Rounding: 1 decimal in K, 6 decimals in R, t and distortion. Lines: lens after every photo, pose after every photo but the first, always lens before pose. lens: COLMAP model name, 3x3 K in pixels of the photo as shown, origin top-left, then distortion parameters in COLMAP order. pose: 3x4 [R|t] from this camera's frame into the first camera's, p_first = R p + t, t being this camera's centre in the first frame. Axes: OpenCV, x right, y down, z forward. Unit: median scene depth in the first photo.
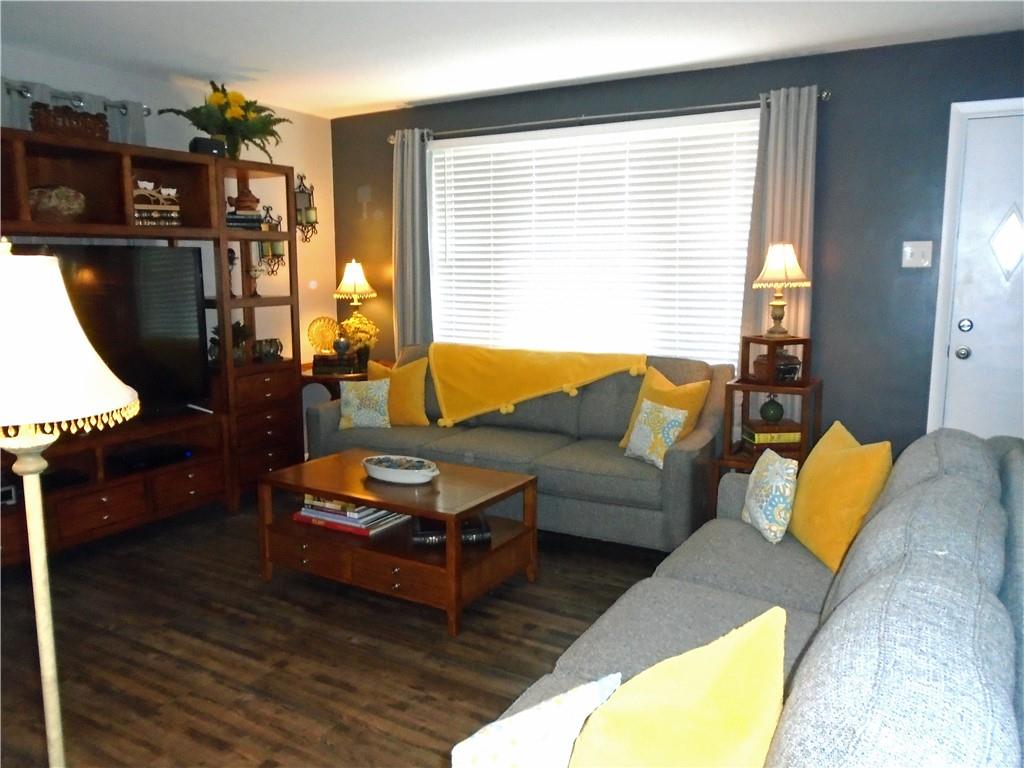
lens RADIAL K [[798.1, 0, 512.7], [0, 798.1, 384.3], [0, 0, 1]] dist [-0.003523, 0.006050]
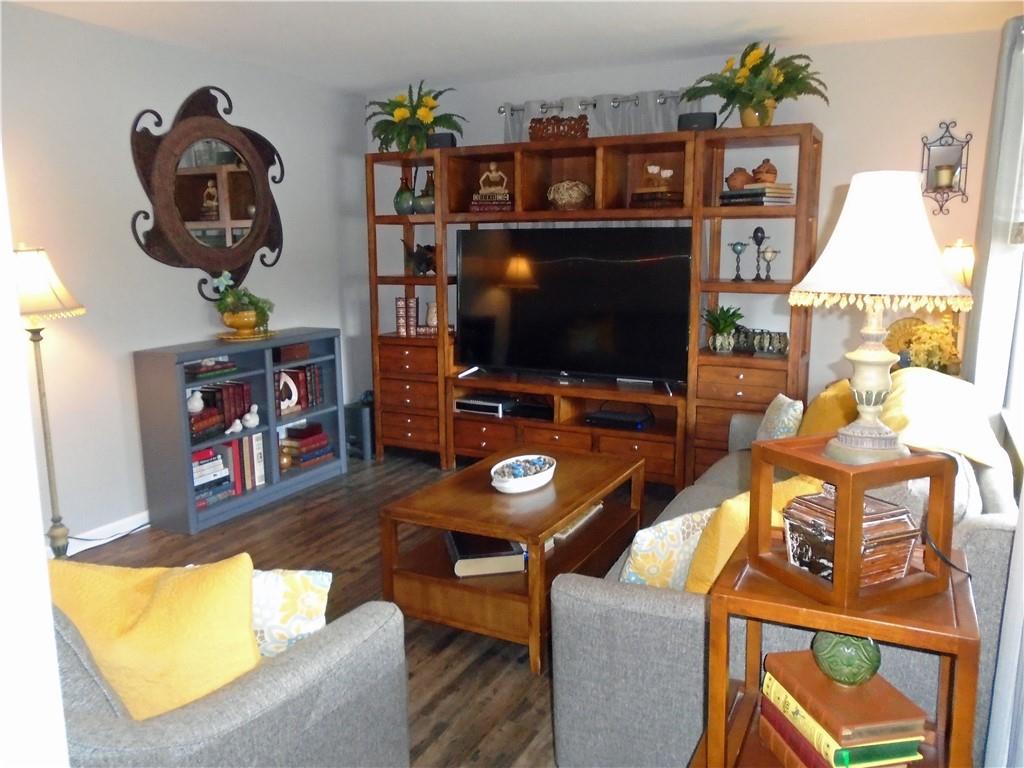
lens RADIAL K [[798.1, 0, 514.9], [0, 798.1, 380.1], [0, 0, 1]] dist [-0.003523, 0.006050]
pose [[0.068271, 0.182939, -0.980751, 0.717655], [-0.139865, 0.975091, 0.172147, -0.152735], [0.987814, 0.125420, 0.092157, 0.870622]]
